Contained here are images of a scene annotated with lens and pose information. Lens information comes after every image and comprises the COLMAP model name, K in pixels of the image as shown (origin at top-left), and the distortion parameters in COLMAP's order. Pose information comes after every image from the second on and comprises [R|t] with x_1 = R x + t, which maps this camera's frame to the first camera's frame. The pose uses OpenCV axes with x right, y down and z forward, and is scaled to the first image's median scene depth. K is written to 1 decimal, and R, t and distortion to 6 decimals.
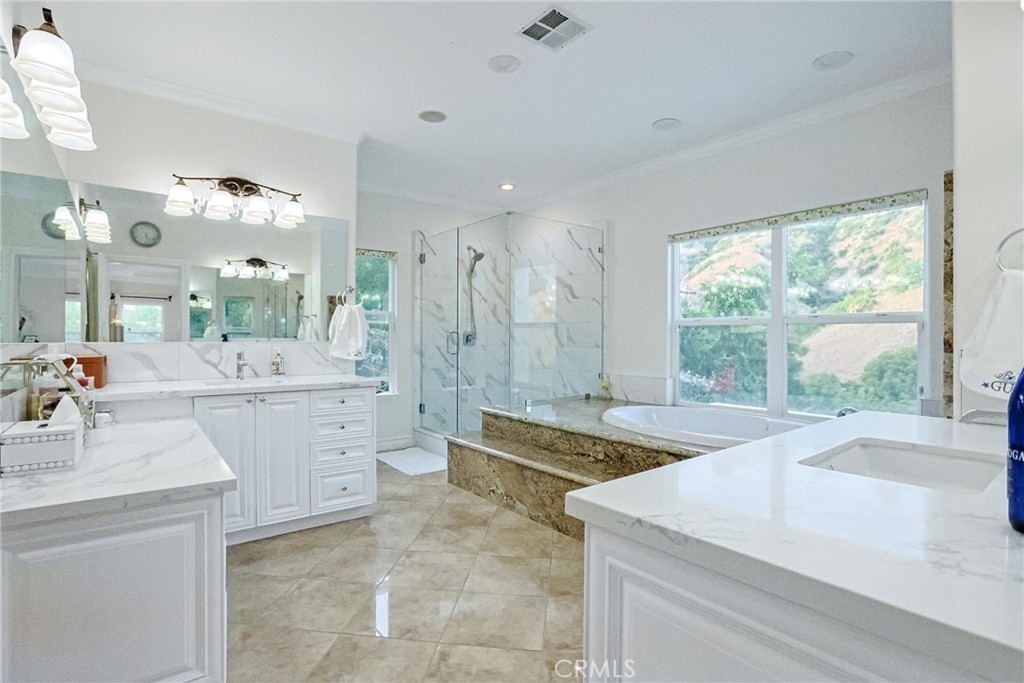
lens RADIAL K [[506.2, 0, 512.5], [0, 506.2, 336.3], [0, 0, 1]] dist [-0.071098, 0.029971]
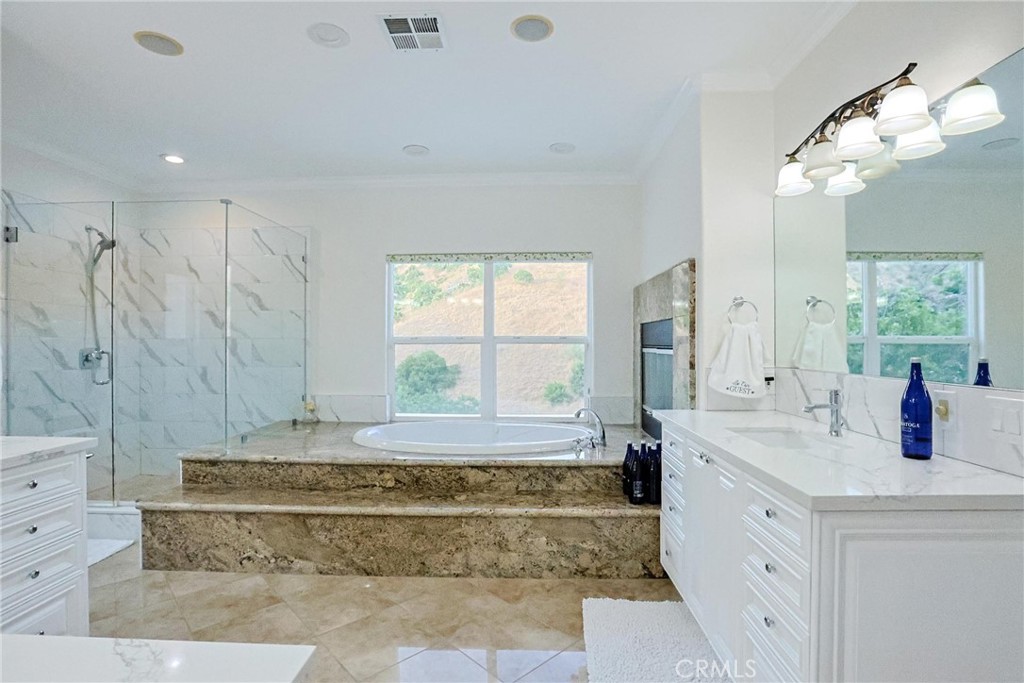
lens RADIAL K [[498.6, 0, 512.0], [0, 498.6, 341.5], [0, 0, 1]] dist [-0.069880, 0.031226]
pose [[0.629299, -0.001105, 0.777163, -0.366955], [0.002007, 0.999998, -0.000203, -0.028653], [-0.777161, 0.001687, 0.629300, 0.203371]]
